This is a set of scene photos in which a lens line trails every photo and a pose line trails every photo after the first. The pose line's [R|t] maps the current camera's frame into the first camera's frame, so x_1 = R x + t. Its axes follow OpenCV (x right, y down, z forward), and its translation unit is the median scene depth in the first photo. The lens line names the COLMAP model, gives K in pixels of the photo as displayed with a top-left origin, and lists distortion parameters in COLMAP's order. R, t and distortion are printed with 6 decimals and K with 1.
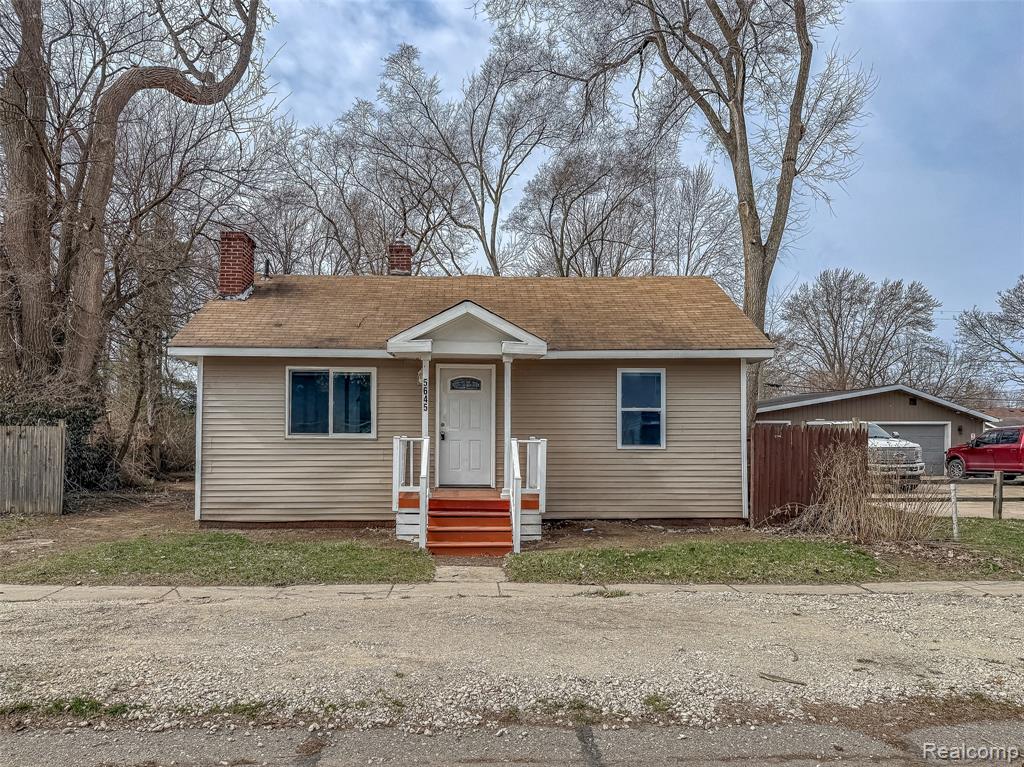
lens RADIAL K [[733.4, 0, 528.8], [0, 733.4, 402.6], [0, 0, 1]] dist [-0.001132, -0.000463]
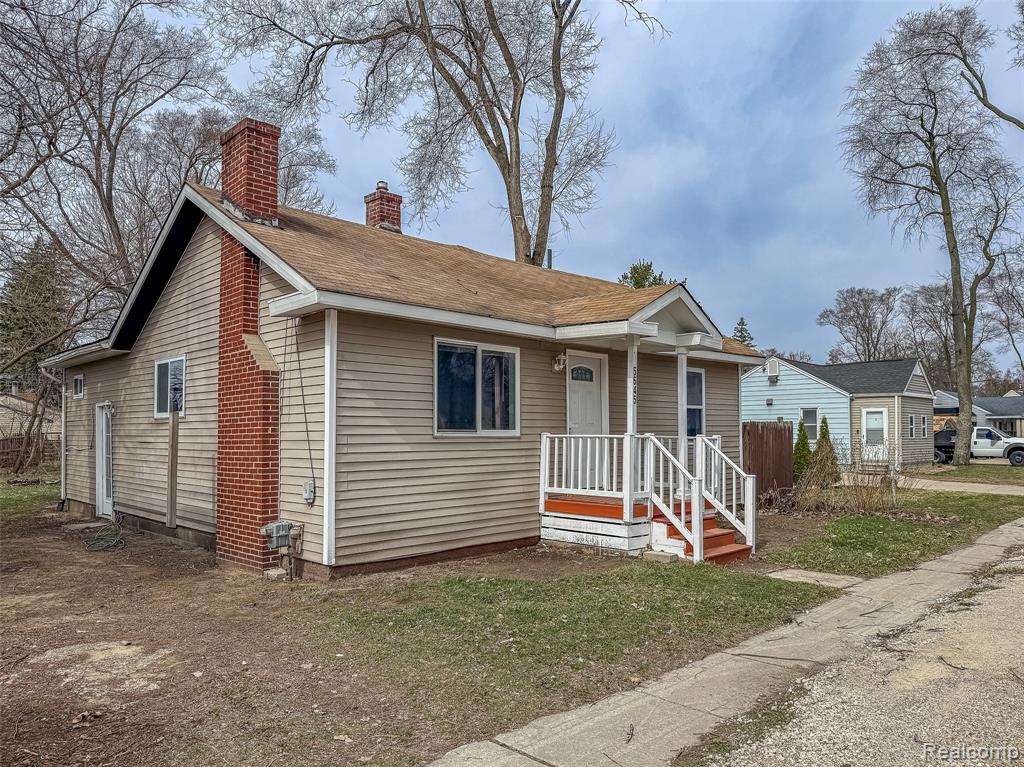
lens RADIAL K [[705.8, 0, 512.0], [0, 705.8, 383.5], [0, 0, 1]] dist [0.001181, -0.000439]
pose [[0.744815, 0.043555, 0.665848, -0.706580], [-0.027407, 0.999022, -0.034692, 0.017933], [-0.666708, 0.007590, 0.745281, 0.413659]]
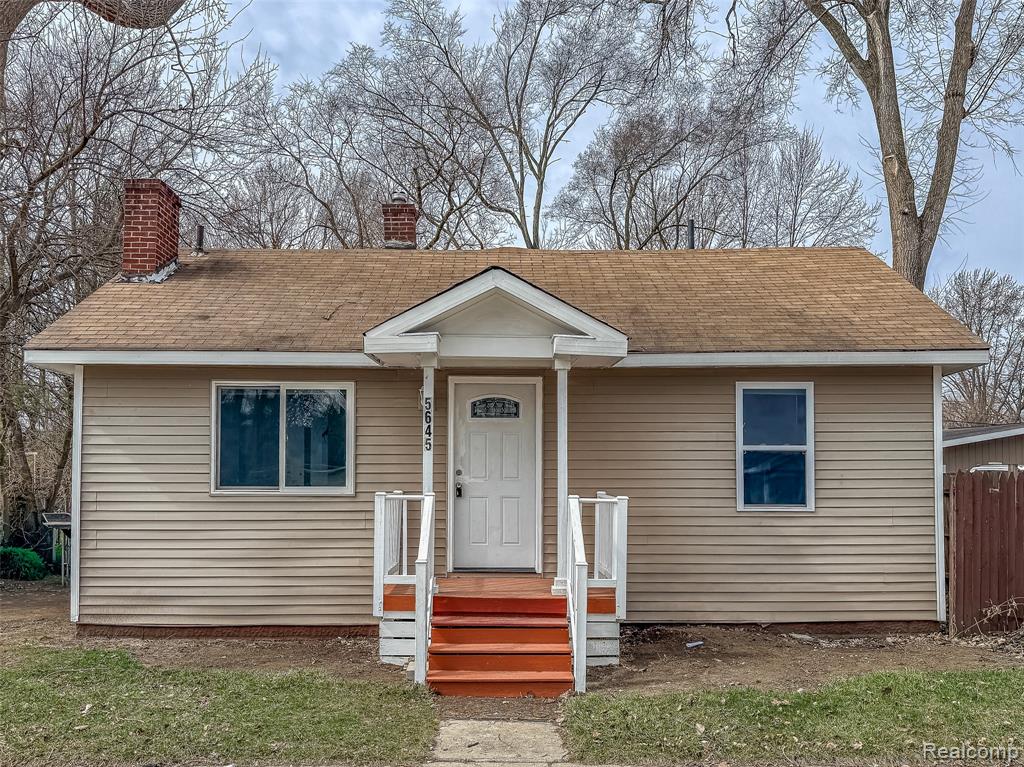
lens RADIAL K [[896.8, 0, 543.5], [0, 896.8, 444.2], [0, 0, 1]] dist [-0.000941, -0.002751]
pose [[0.999202, -0.002260, -0.039868, -0.013507], [0.002324, 0.999996, 0.001559, 0.004705], [0.039864, -0.001651, 0.999204, 0.227547]]
